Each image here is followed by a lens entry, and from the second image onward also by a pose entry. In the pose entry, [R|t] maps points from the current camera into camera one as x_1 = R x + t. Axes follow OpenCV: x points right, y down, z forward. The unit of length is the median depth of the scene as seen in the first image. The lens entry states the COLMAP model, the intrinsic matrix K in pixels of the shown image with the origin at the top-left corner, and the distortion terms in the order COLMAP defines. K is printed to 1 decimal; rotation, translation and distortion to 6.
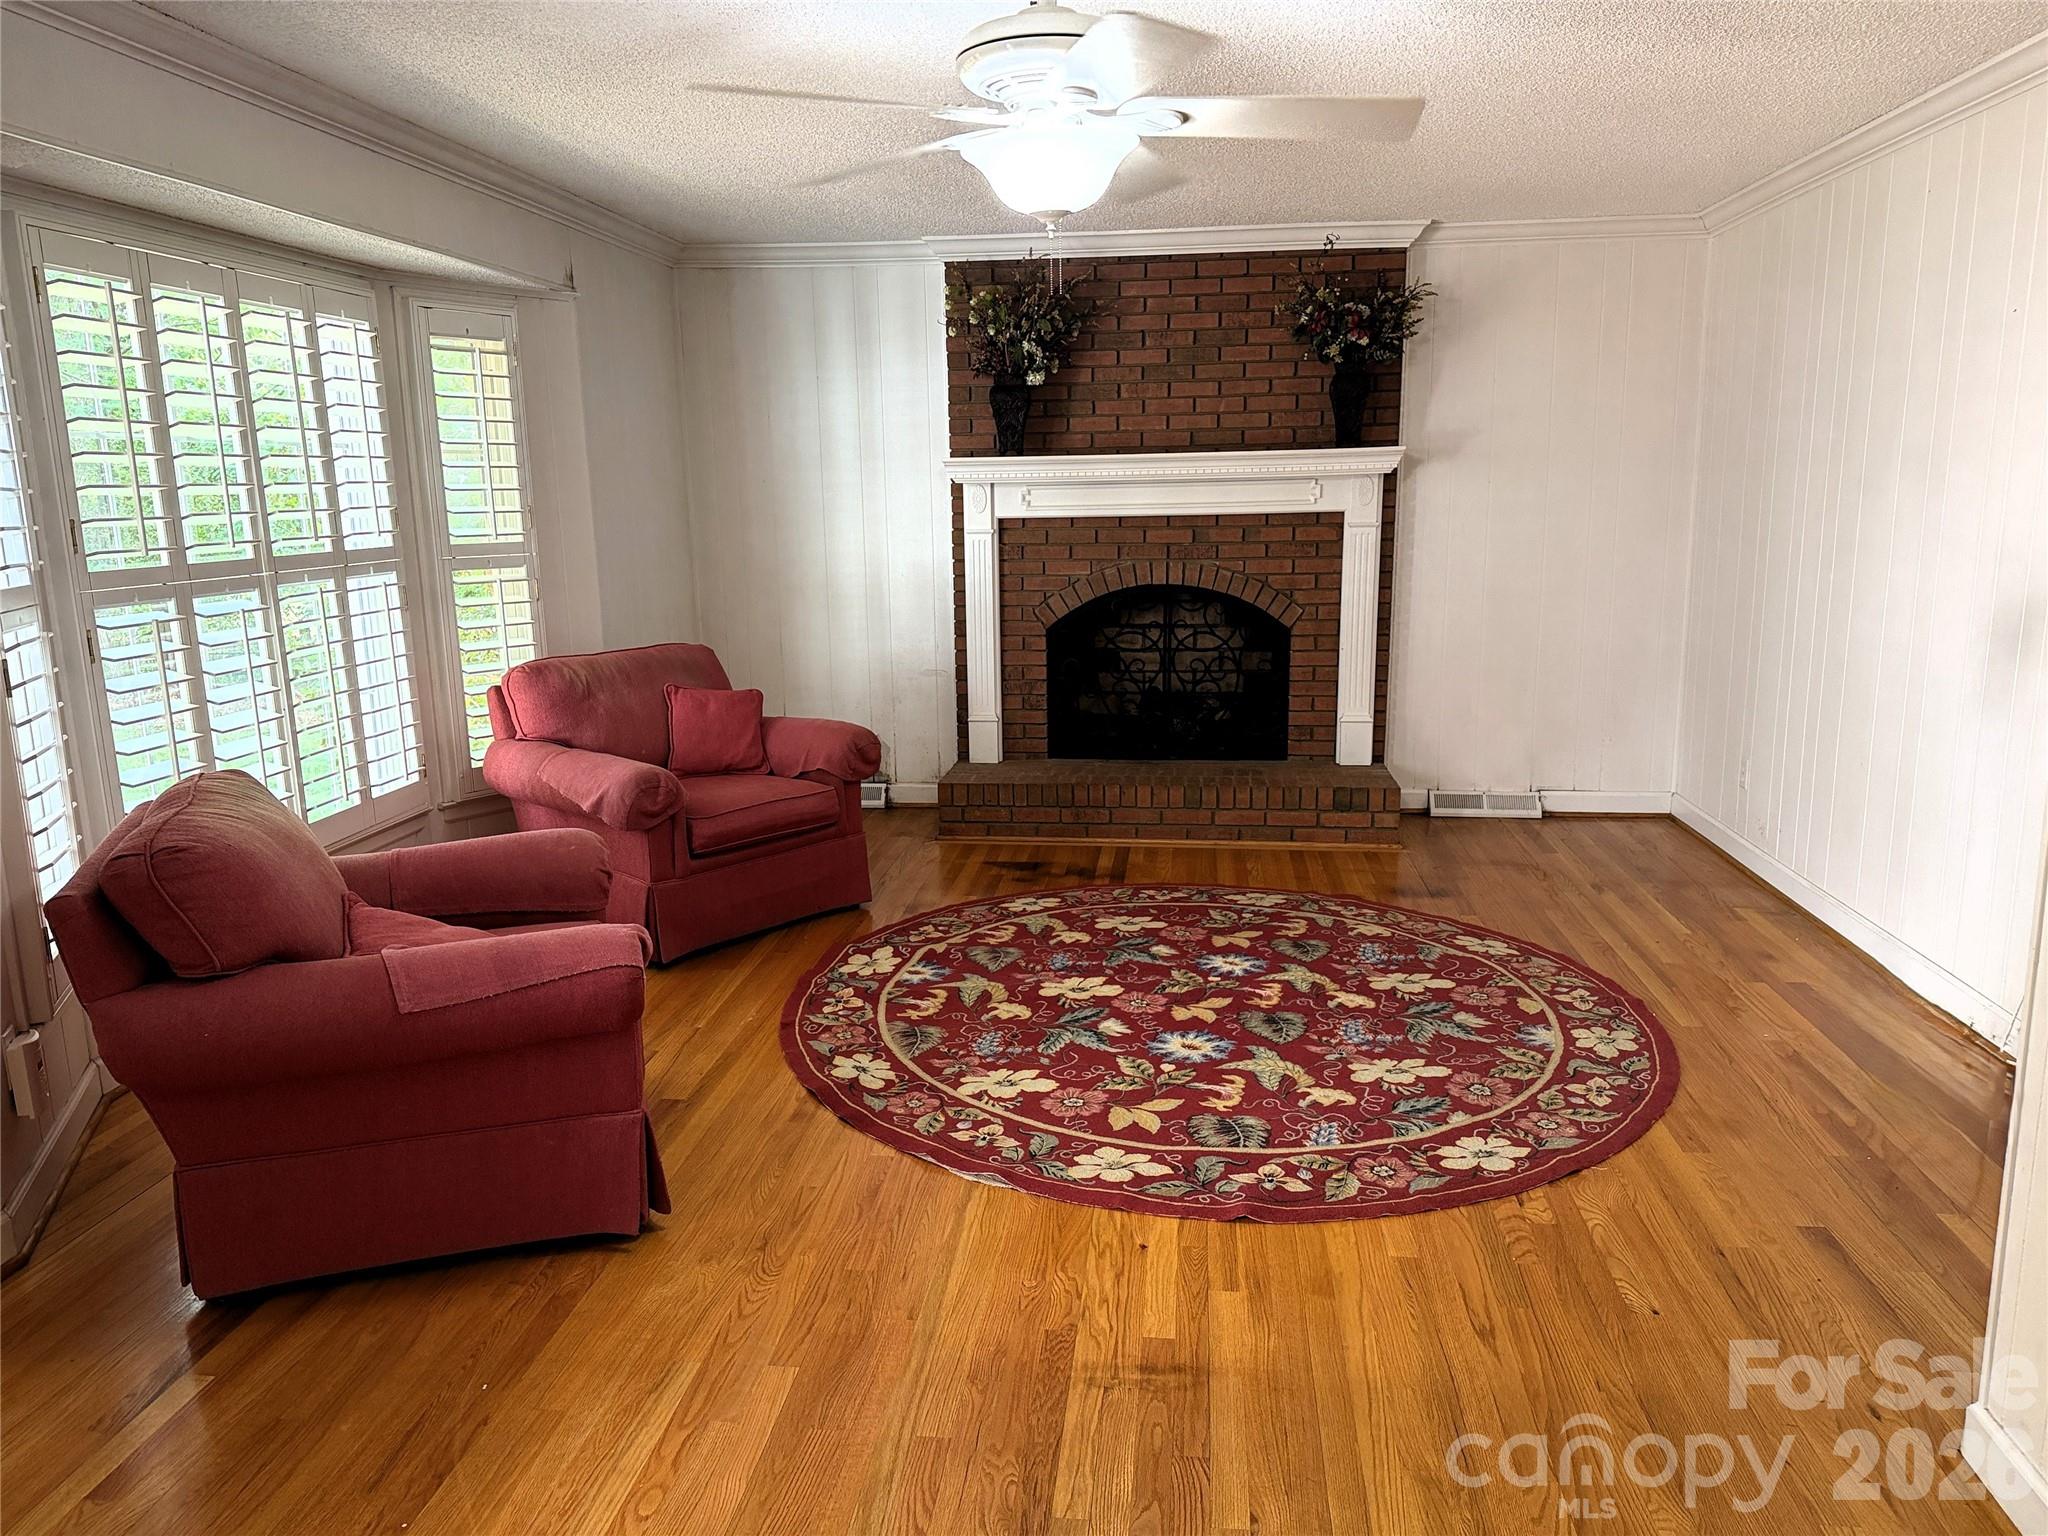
lens RADIAL K [[1429.1, 0, 1012.9], [0, 1429.1, 760.9], [0, 0, 1]] dist [0.062630, -0.025543]
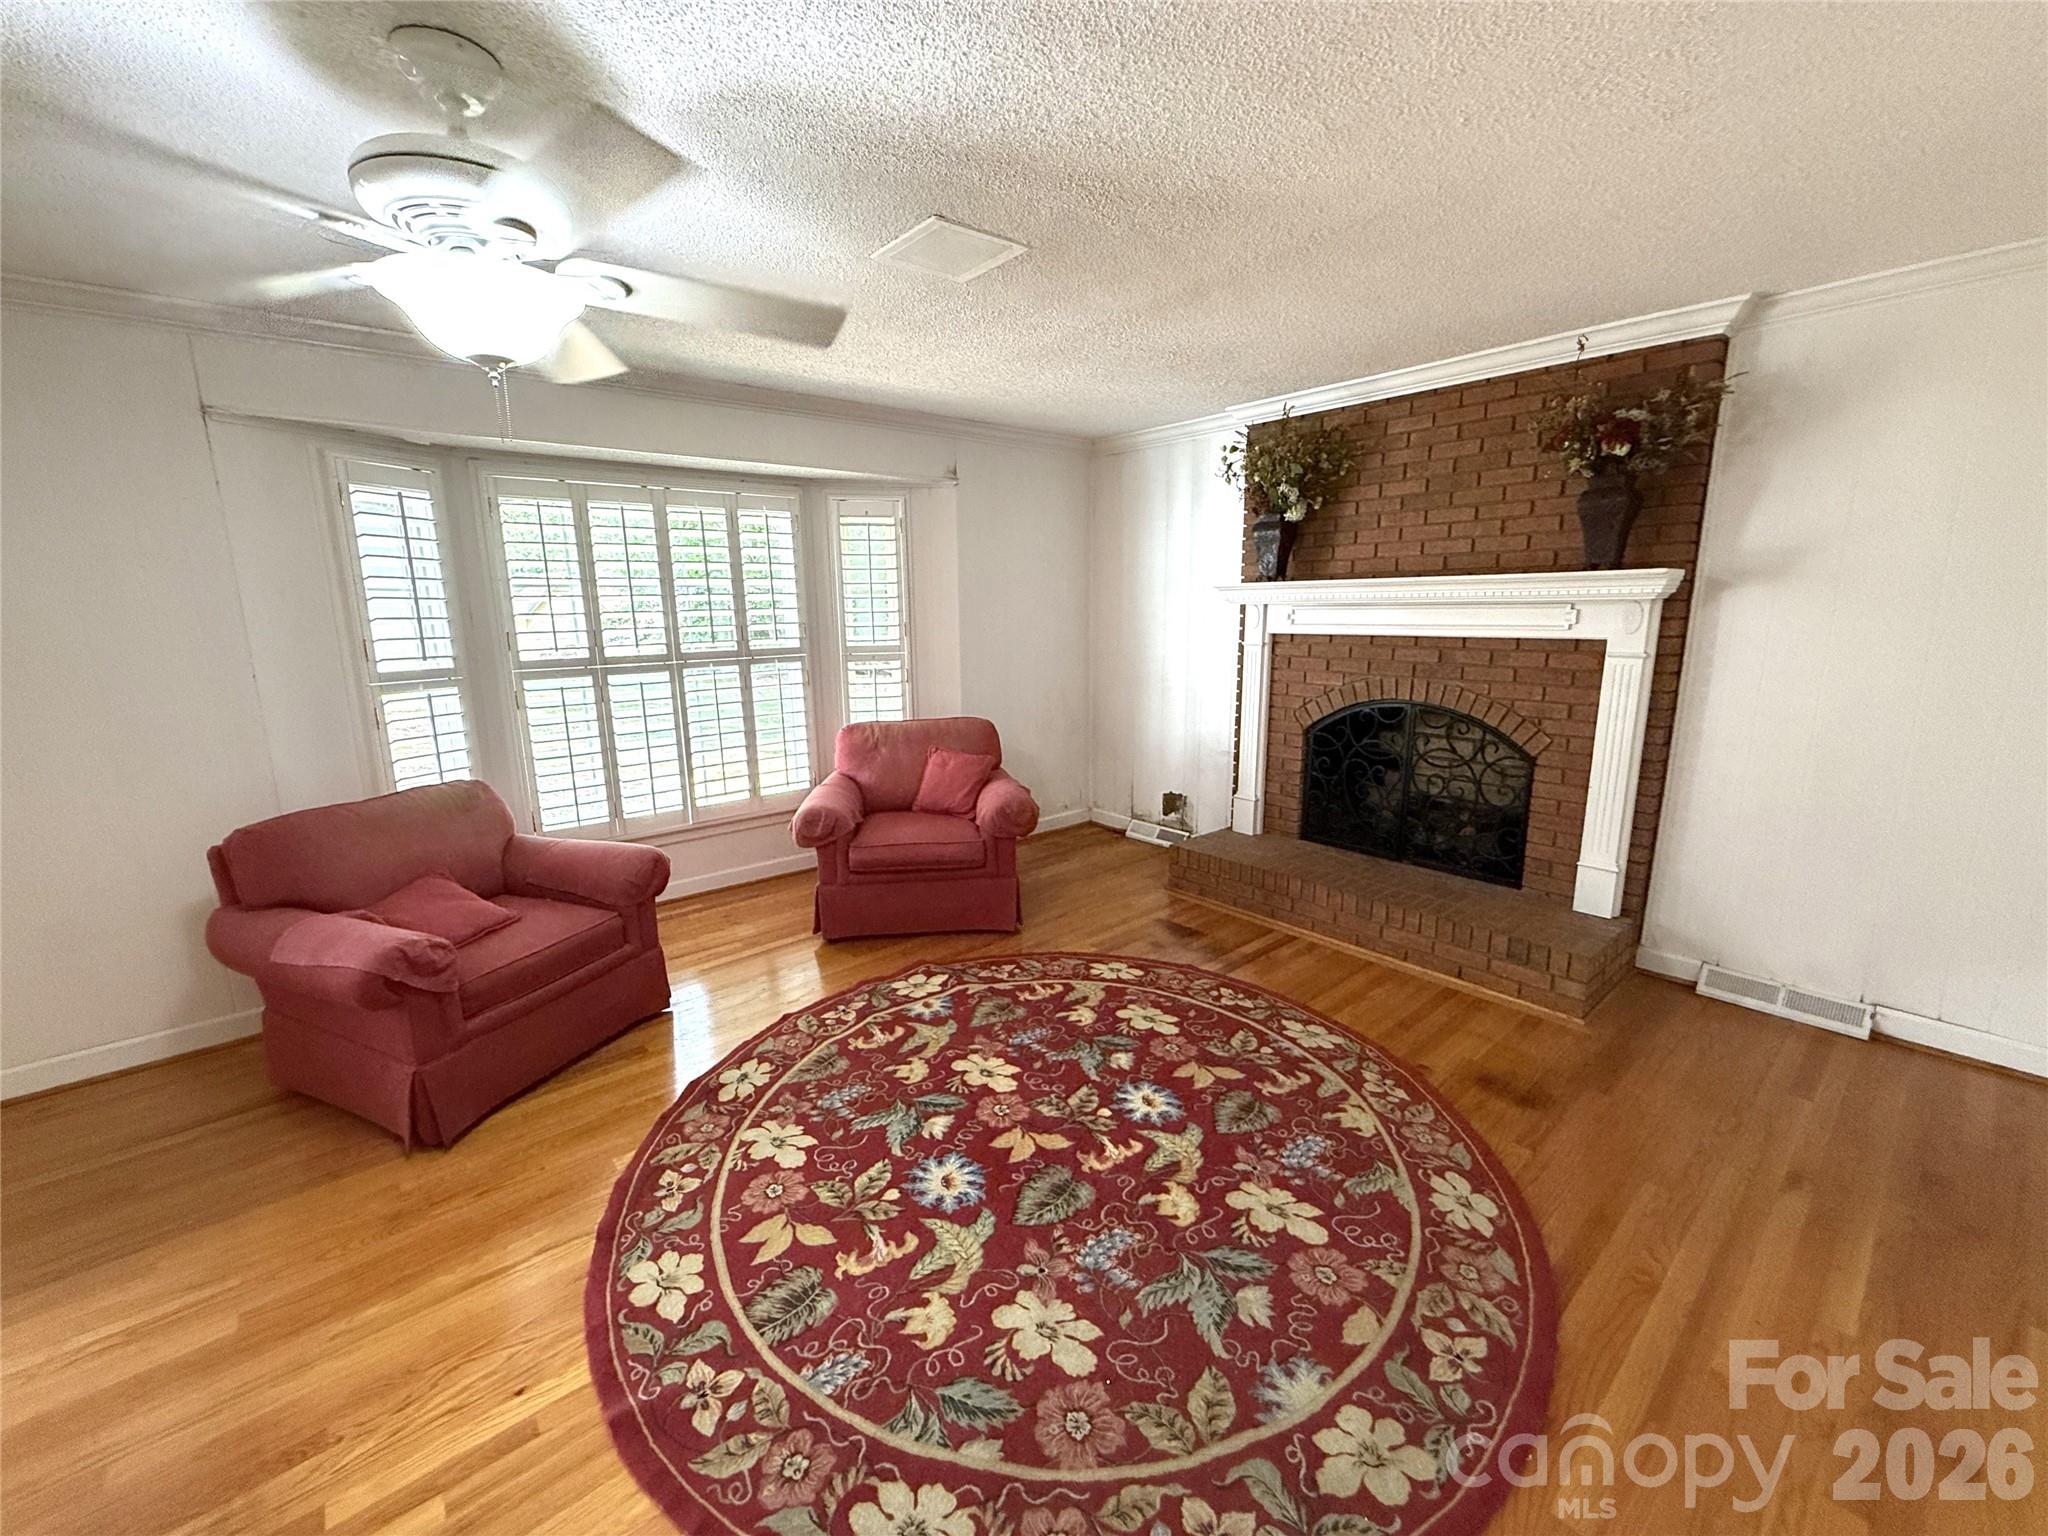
lens RADIAL K [[822.3, 0, 1022.0], [0, 822.3, 753.7], [0, 0, 1]] dist [-0.001750, 0.000239]
pose [[0.734566, 0.127482, -0.666454, 0.406171], [-0.123141, 0.990929, 0.053822, -0.108467], [0.667270, 0.042532, 0.743601, 0.473312]]
